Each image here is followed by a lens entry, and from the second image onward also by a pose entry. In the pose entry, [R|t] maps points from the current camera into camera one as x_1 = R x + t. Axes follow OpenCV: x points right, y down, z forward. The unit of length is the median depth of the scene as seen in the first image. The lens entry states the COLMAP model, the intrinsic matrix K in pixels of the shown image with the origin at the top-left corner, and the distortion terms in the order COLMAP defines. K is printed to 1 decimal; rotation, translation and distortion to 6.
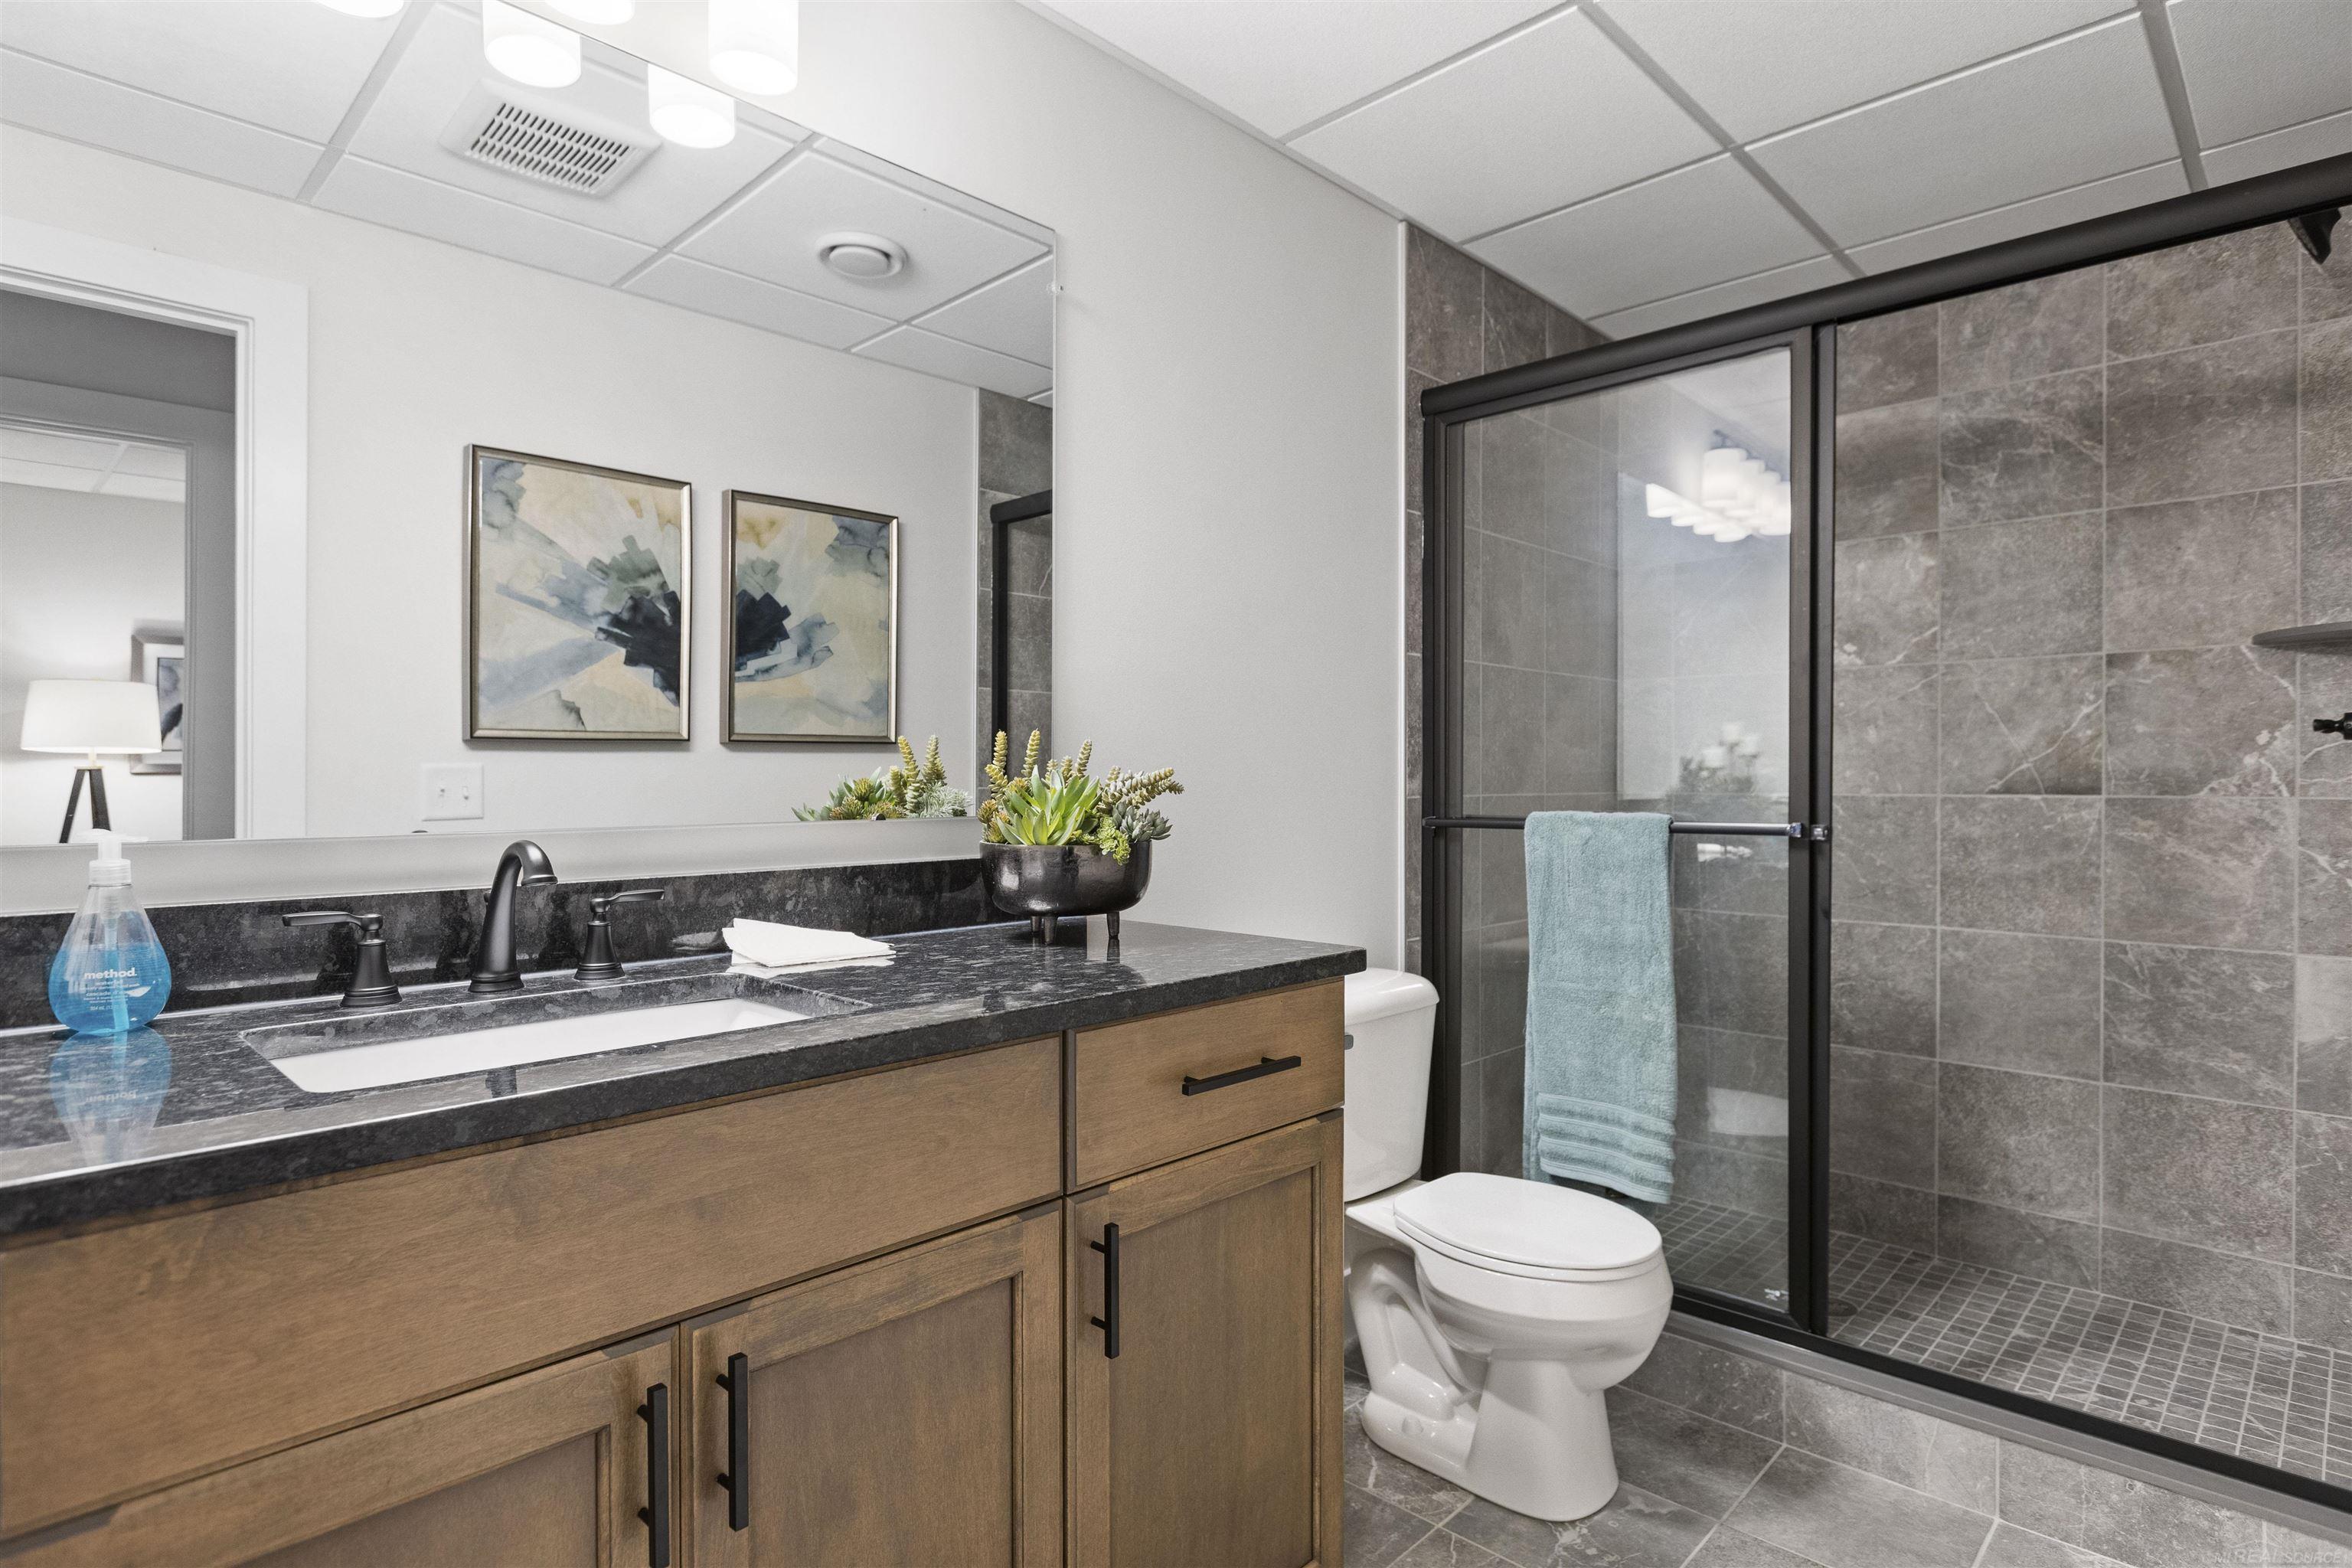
lens RADIAL K [[1238.0, 0, 1171.5], [0, 1238.0, 787.3], [0, 0, 1]] dist [0.001742, 0.001660]
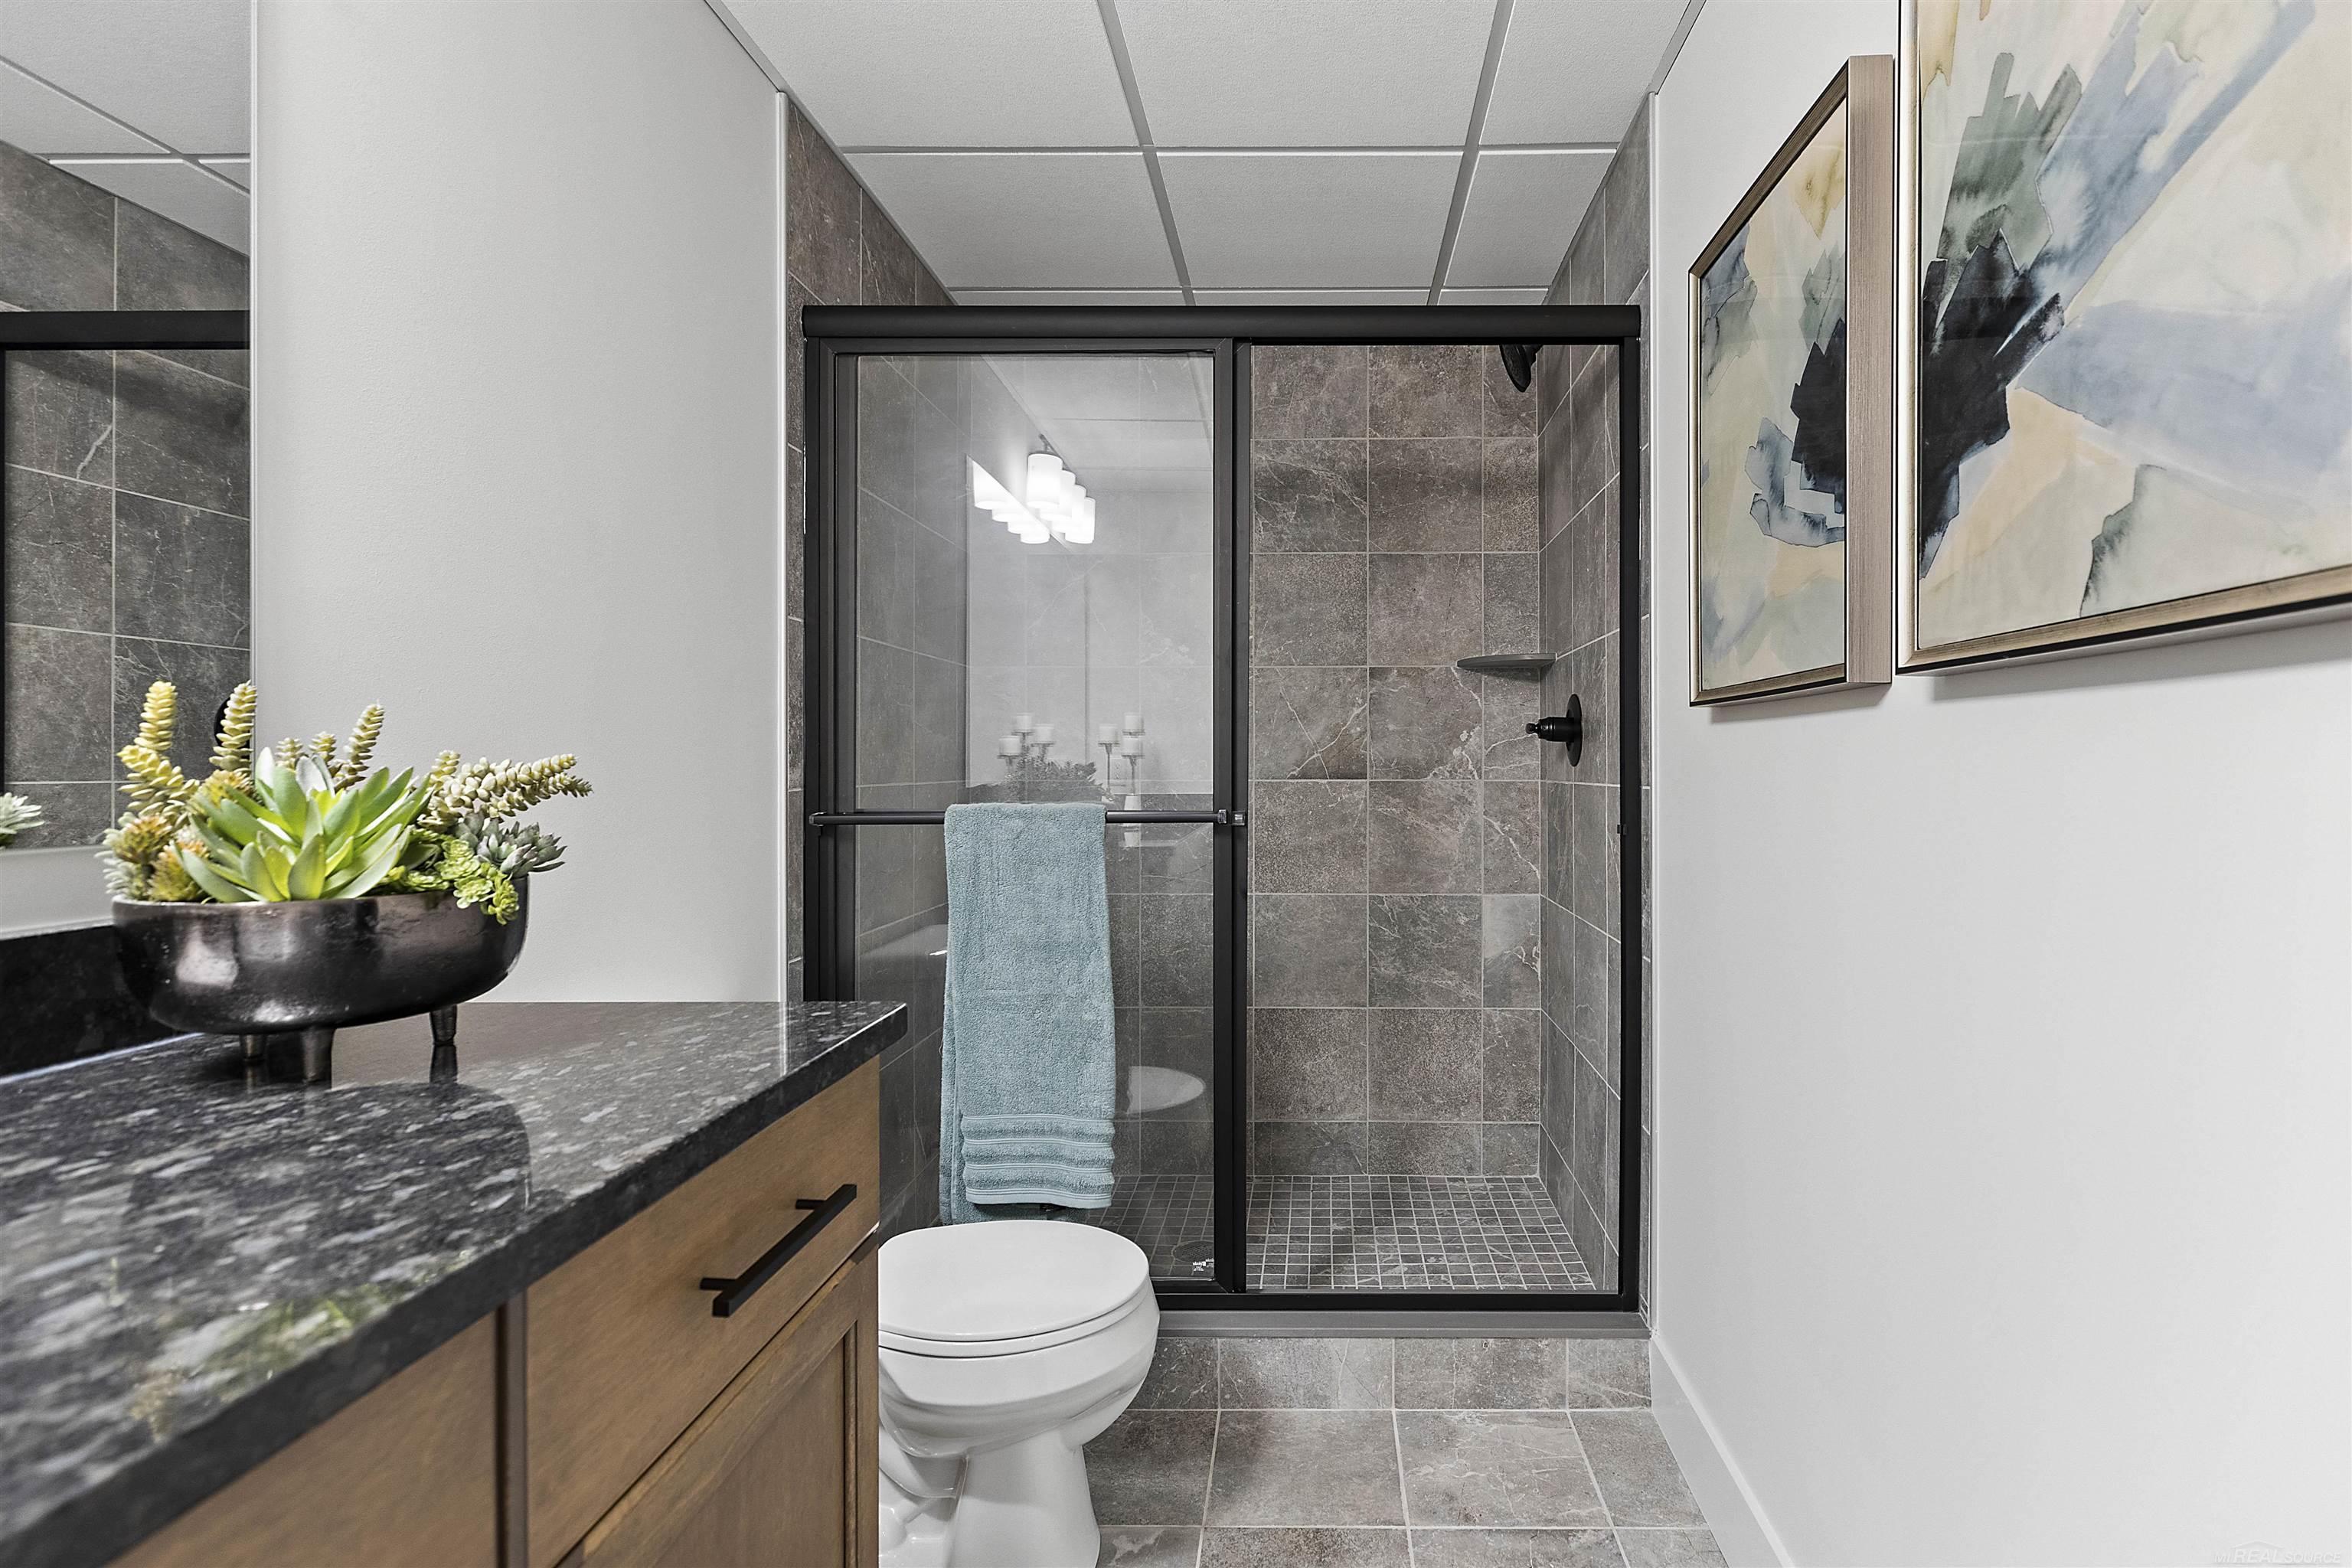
lens RADIAL K [[1052.2, 0, 1179.8], [0, 1052.2, 764.2], [0, 0, 1]] dist [-0.001075, -0.001004]
pose [[0.715244, -0.001466, 0.698873, -0.137737], [0.004412, 0.999987, -0.002417, -0.007564], [-0.698861, 0.004812, 0.715242, 0.378071]]
